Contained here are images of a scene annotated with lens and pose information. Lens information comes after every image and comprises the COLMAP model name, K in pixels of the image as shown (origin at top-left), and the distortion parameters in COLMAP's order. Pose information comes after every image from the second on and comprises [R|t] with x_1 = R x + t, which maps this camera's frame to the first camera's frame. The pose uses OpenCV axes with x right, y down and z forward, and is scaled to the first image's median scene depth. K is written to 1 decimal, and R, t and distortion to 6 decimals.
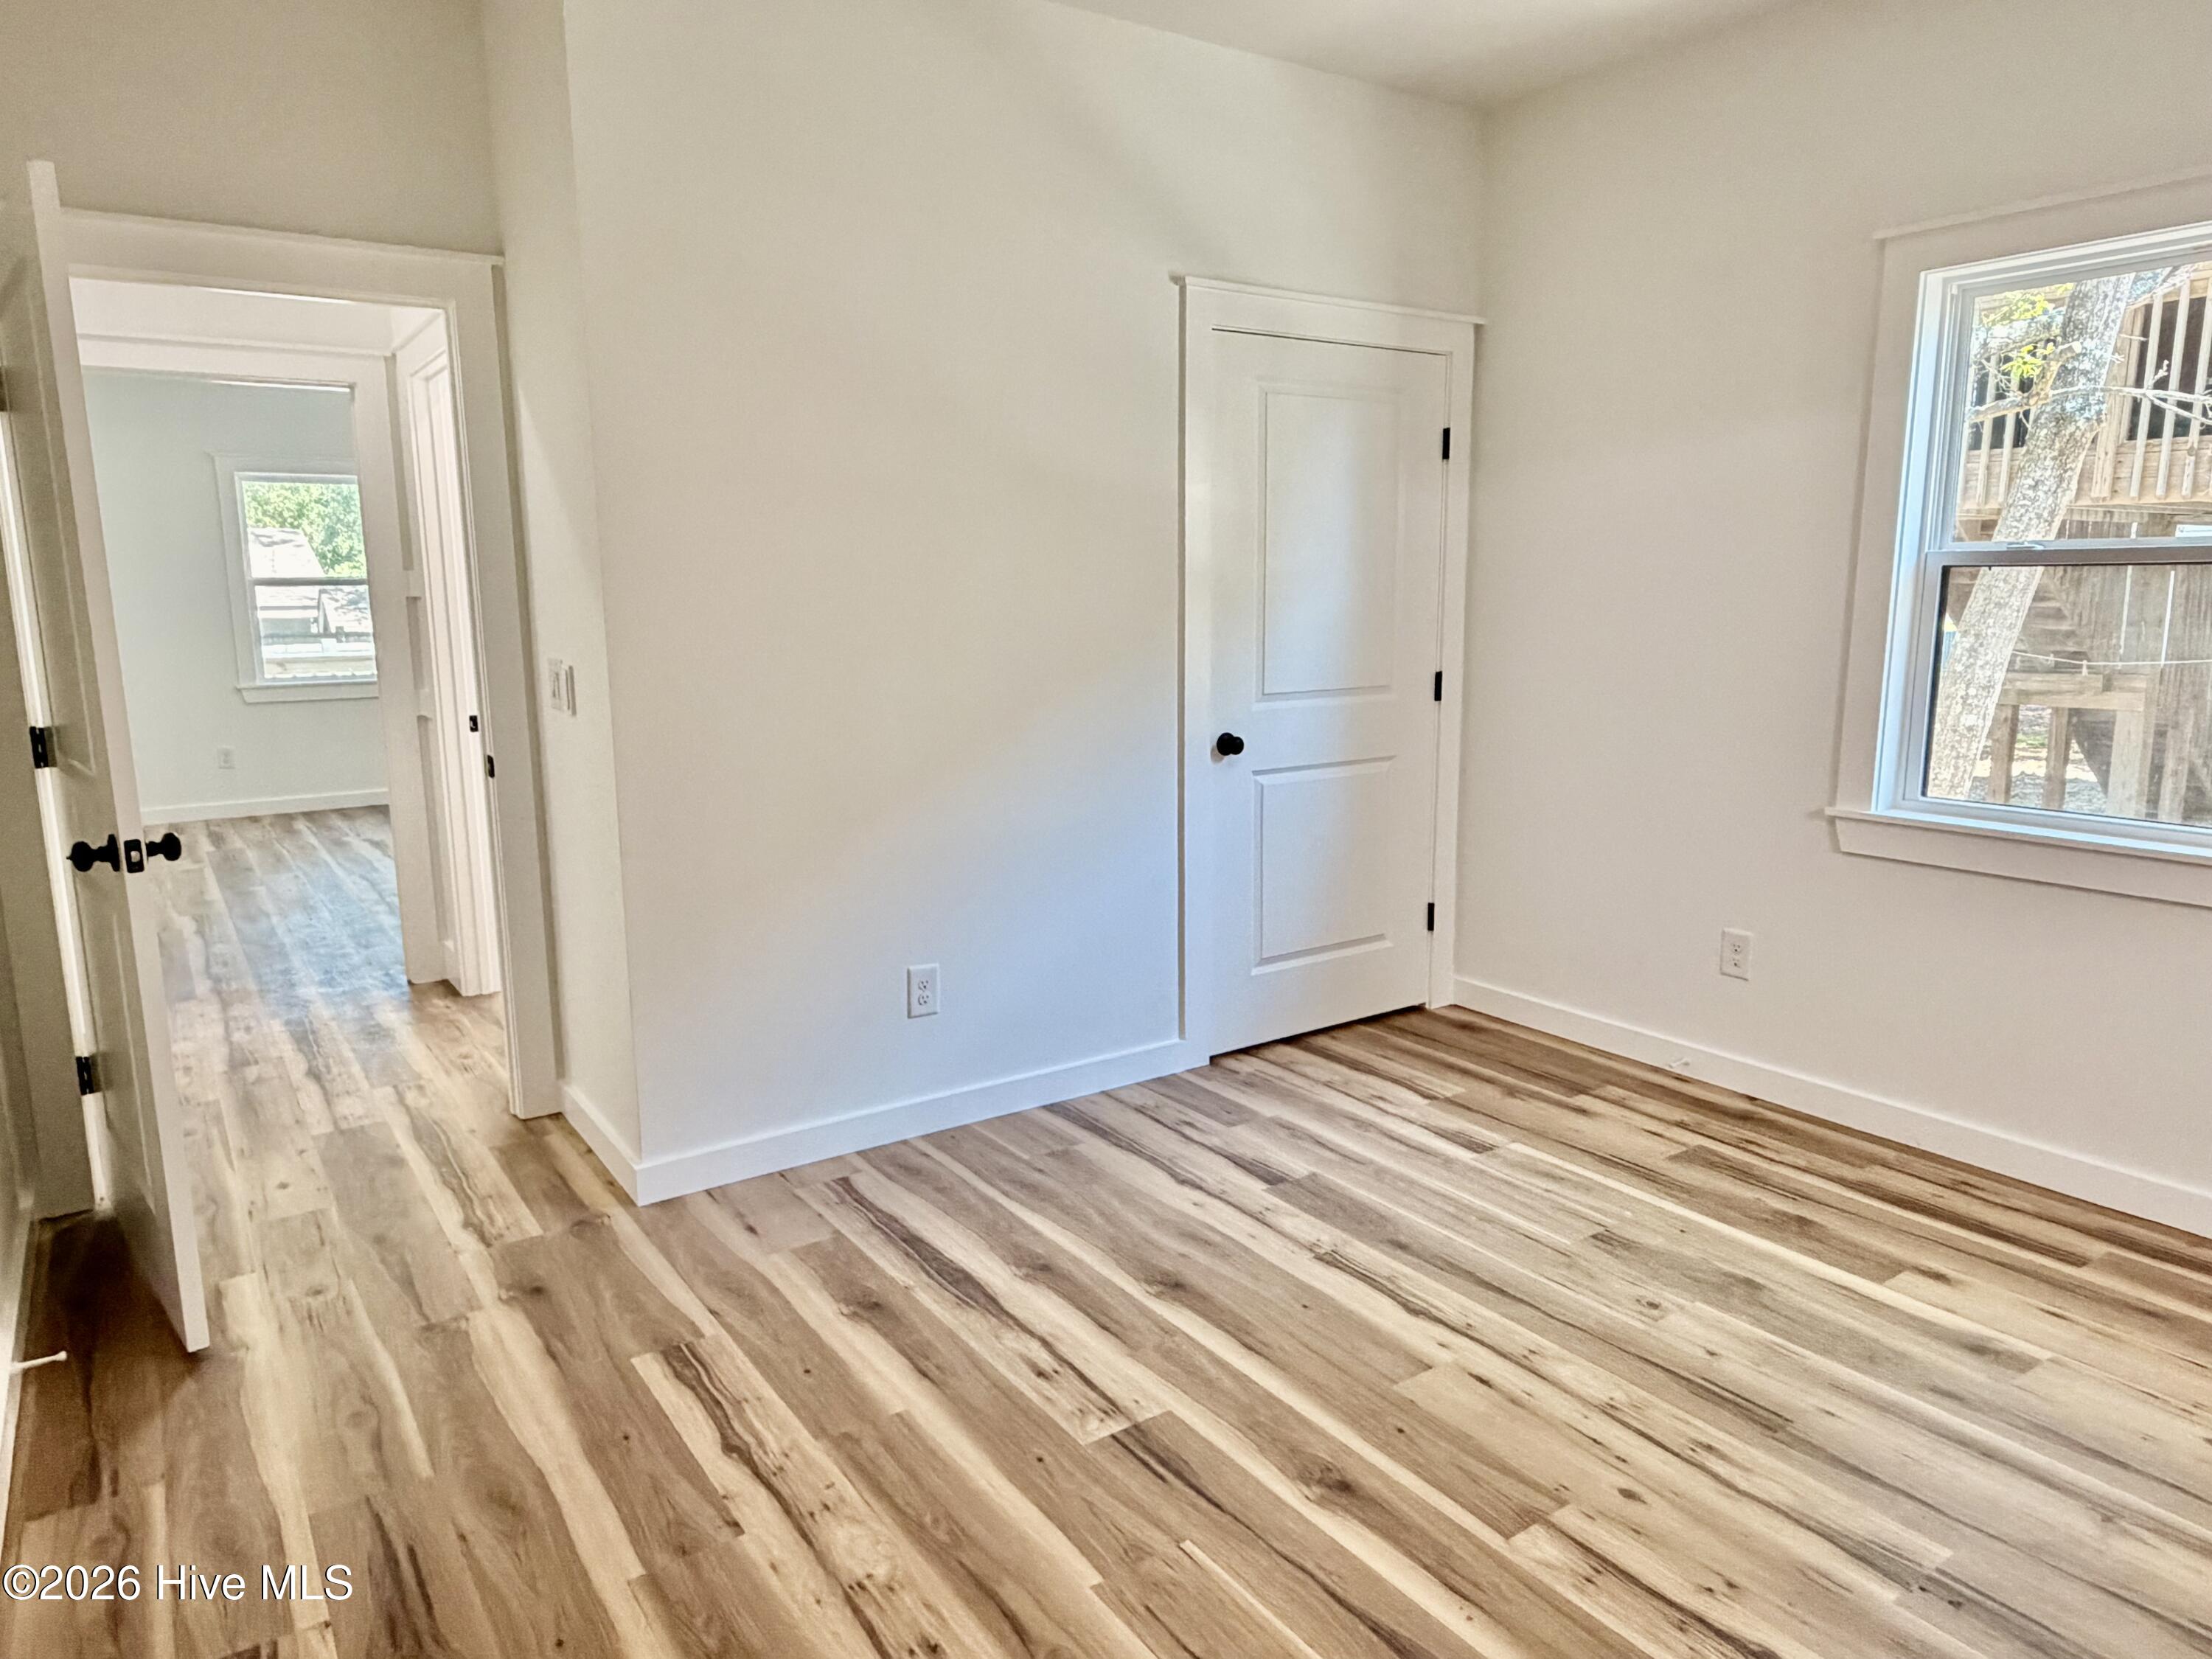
lens RADIAL K [[1388.1, 0, 1104.3], [0, 1388.1, 831.5], [0, 0, 1]] dist [-0.007140, -0.001440]
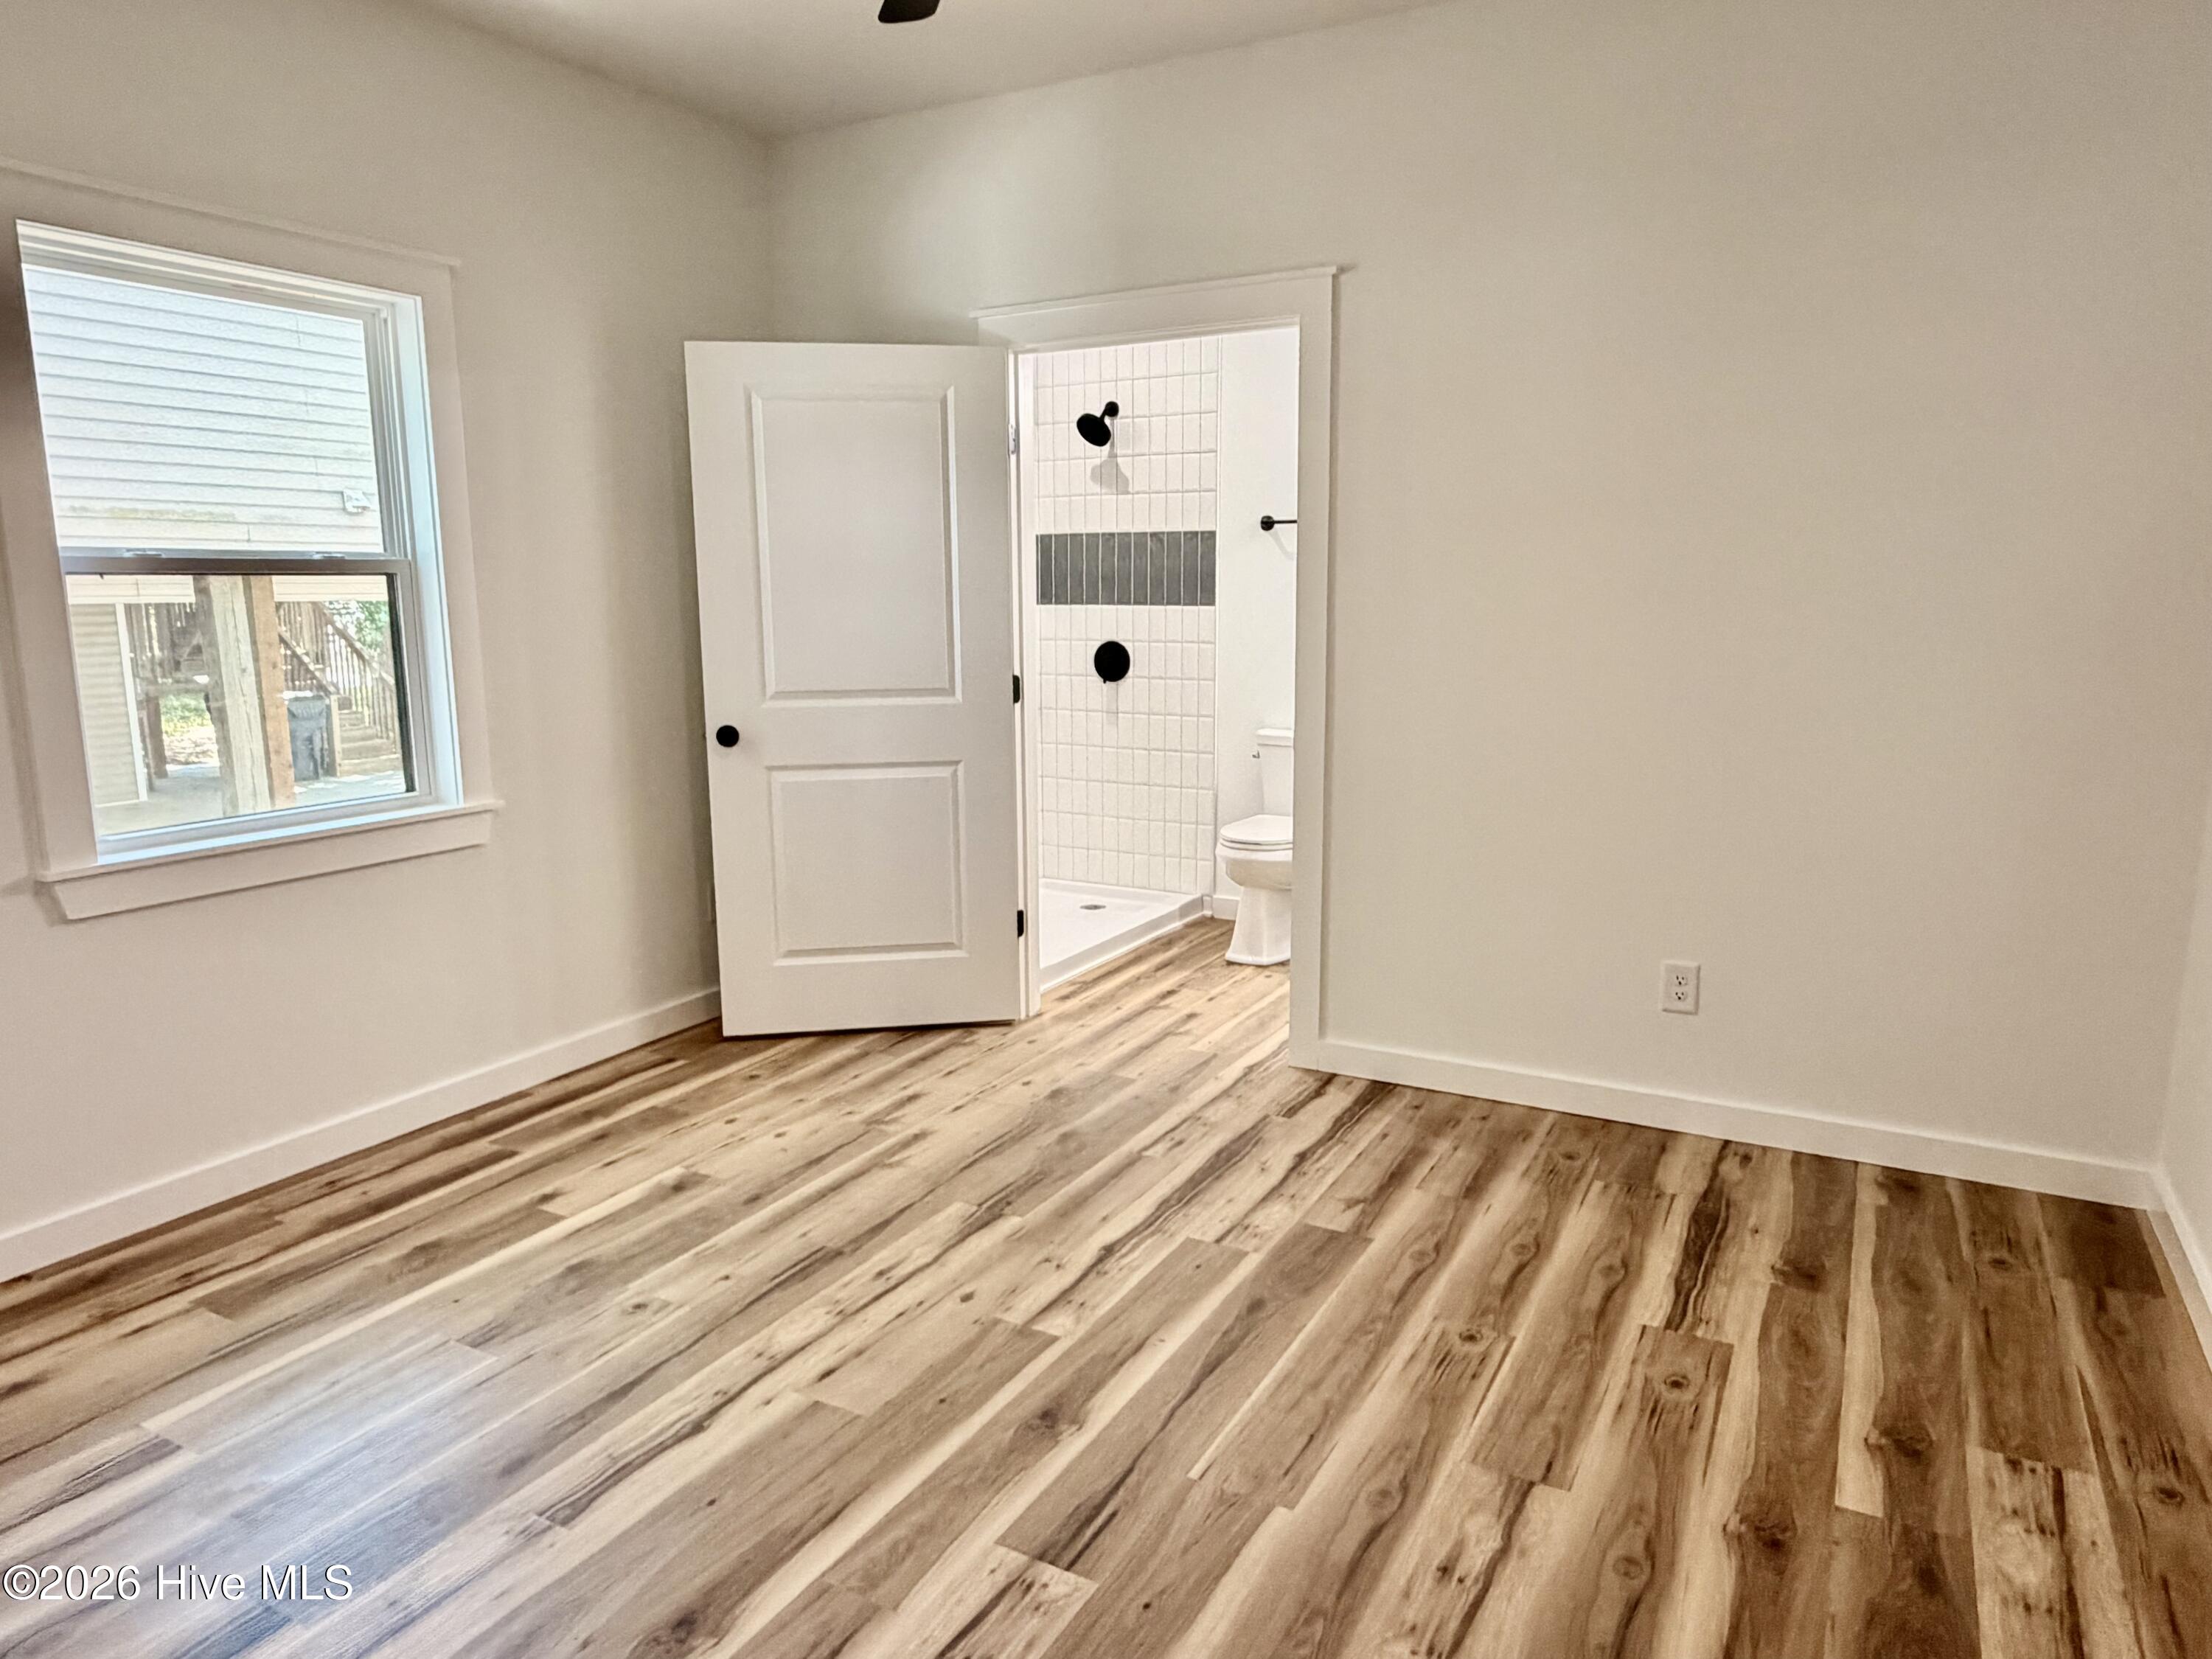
lens RADIAL K [[1388.1, 0, 1086.5], [0, 1388.1, 838.5], [0, 0, 1]] dist [-0.007140, -0.001440]
pose [[-0.424319, -0.151636, 0.892726, -0.602274], [0.170151, 0.954966, 0.243081, -0.174744], [-0.889383, 0.255042, -0.379409, 1.039489]]
